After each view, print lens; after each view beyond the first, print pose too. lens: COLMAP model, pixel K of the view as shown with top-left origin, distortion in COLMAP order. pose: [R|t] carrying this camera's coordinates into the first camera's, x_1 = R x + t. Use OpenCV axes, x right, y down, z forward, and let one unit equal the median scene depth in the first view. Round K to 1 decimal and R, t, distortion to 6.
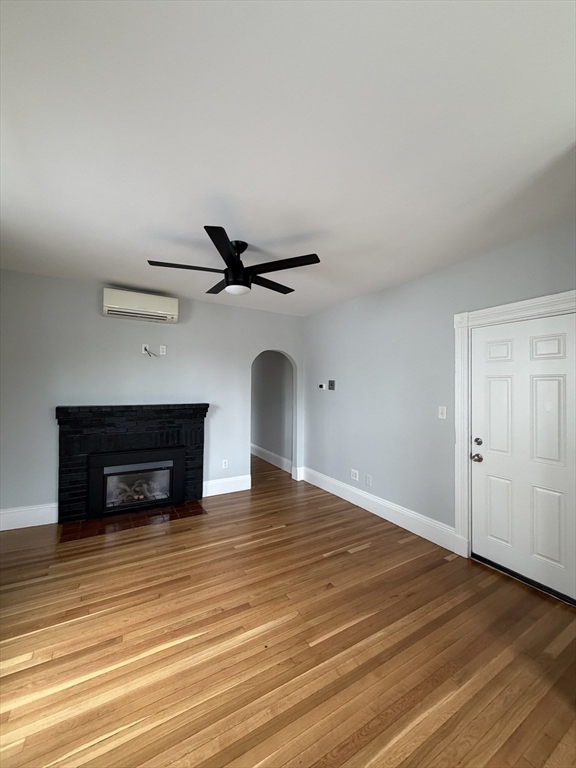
lens RADIAL K [[305.0, 0, 287.2], [0, 305.0, 385.0], [0, 0, 1]] dist [0.000024, 0.000001]
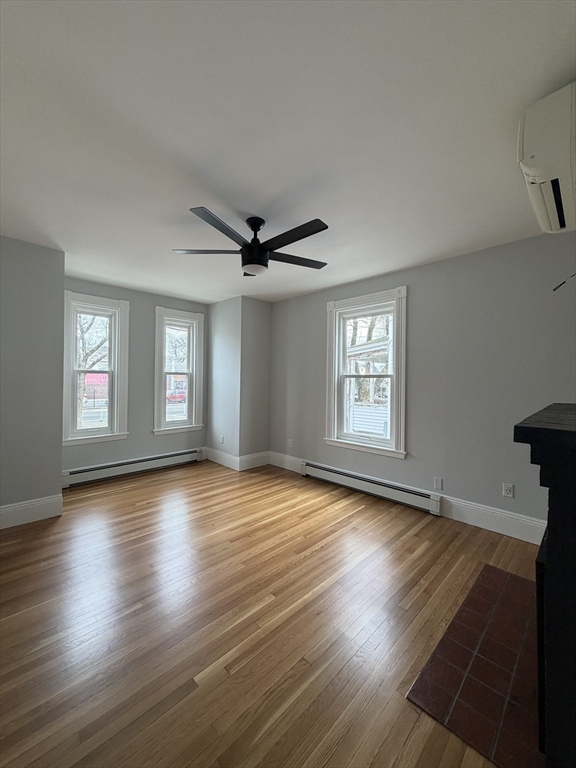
lens RADIAL K [[305.0, 0, 289.1], [0, 305.0, 381.6], [0, 0, 1]] dist [0.000024, 0.000001]
pose [[-0.968064, -0.008447, -0.250561, -0.036453], [-0.007666, 0.999962, -0.004093, 0.053700], [0.250586, -0.002041, -0.968092, 2.283863]]
